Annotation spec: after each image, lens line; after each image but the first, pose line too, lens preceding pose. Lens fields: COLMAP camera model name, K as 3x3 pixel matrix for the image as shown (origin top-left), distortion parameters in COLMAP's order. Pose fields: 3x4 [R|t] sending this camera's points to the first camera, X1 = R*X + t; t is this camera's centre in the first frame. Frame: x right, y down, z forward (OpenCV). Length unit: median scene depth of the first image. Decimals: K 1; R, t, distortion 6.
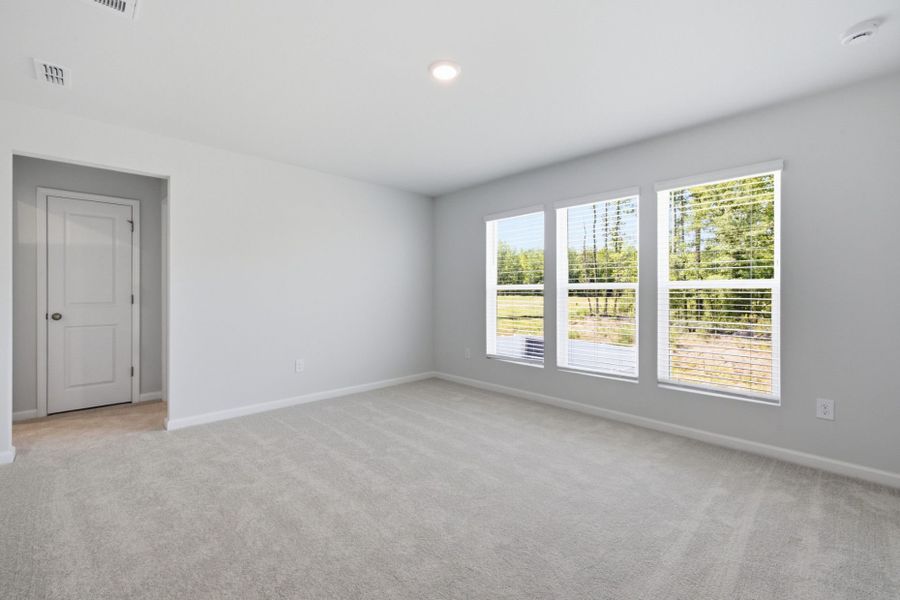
lens RADIAL K [[379.7, 0, 449.1], [0, 379.7, 300.1], [0, 0, 1]] dist [0.003528, 0.000877]
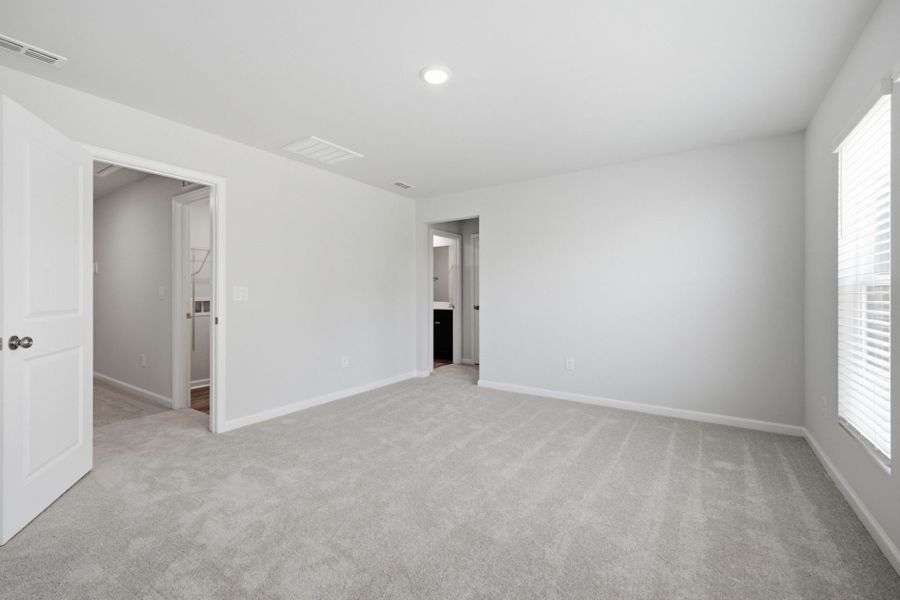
lens RADIAL K [[379.7, 0, 448.4], [0, 379.7, 303.9], [0, 0, 1]] dist [0.003528, 0.000877]
pose [[0.209481, 0.025590, -0.977478, 0.626493], [-0.015043, 0.999624, 0.022946, -0.011203], [0.977697, 0.009898, 0.209787, 0.518918]]
